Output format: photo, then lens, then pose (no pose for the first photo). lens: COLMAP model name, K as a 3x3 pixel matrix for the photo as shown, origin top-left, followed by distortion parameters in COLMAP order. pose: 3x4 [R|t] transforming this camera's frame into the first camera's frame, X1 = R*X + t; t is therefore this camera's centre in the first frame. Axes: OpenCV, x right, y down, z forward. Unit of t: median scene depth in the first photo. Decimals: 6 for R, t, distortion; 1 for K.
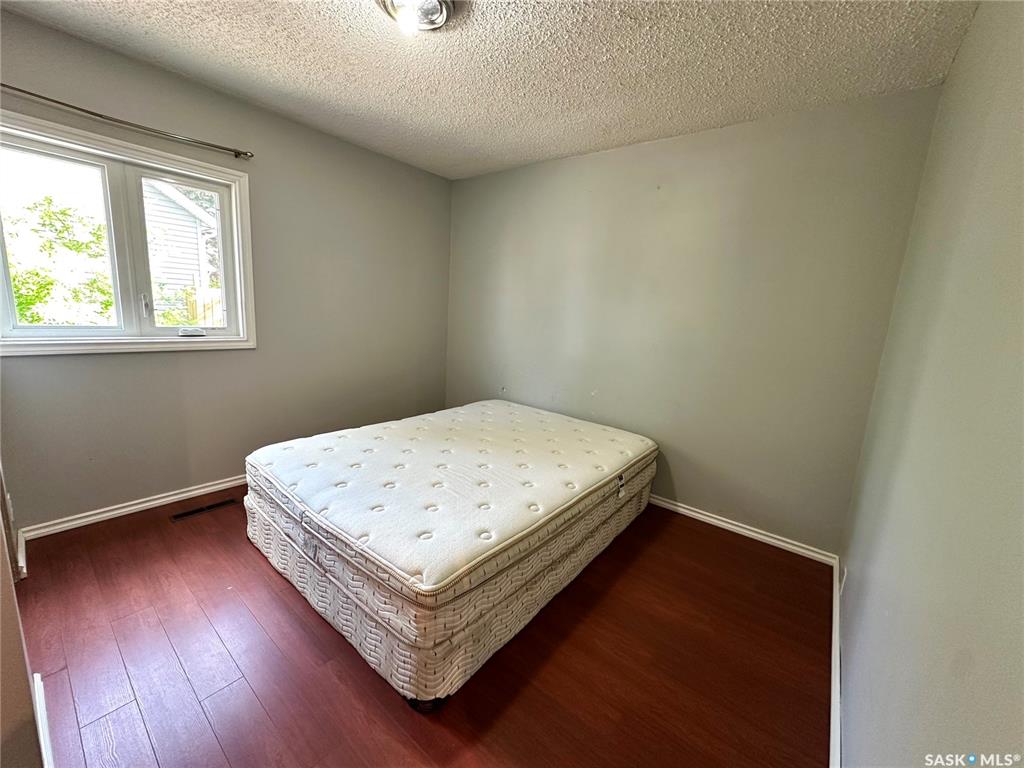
lens RADIAL K [[406.7, 0, 510.1], [0, 406.7, 382.6], [0, 0, 1]] dist [-0.000354, 0.000449]
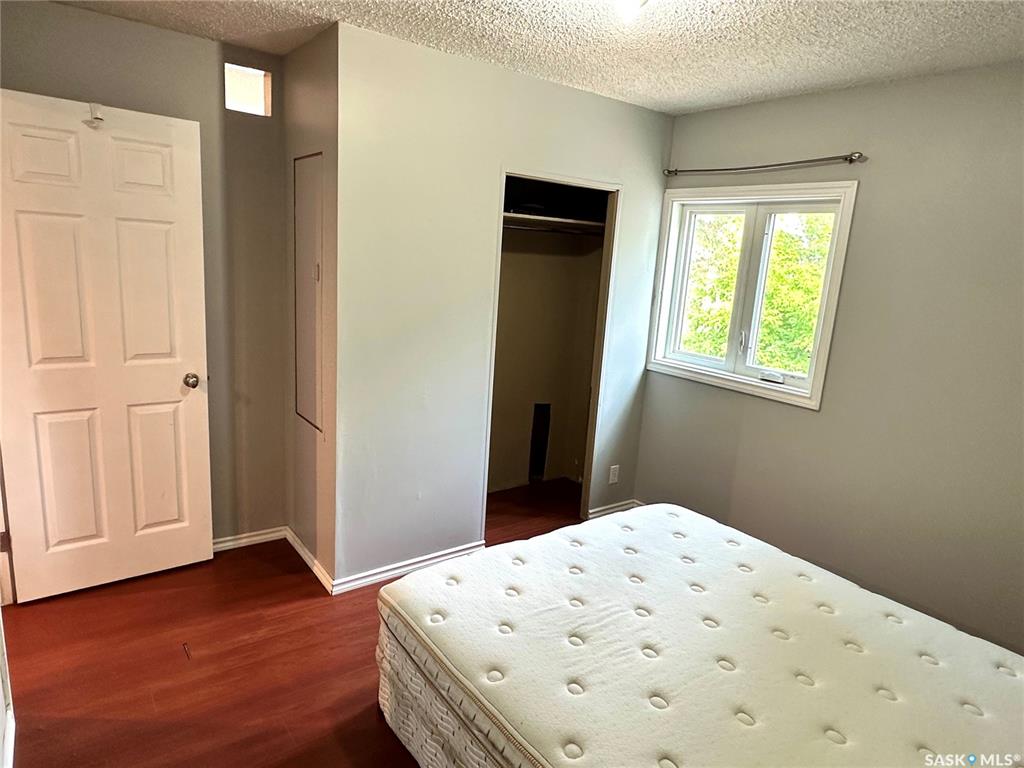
lens RADIAL K [[630.6, 0, 510.2], [0, 630.6, 385.9], [0, 0, 1]] dist [-0.002822, -0.000584]
pose [[-0.240681, 0.119942, -0.963165, 0.705484], [-0.256277, 0.949266, 0.182251, -0.226025], [0.936160, 0.290701, -0.197732, 0.812581]]
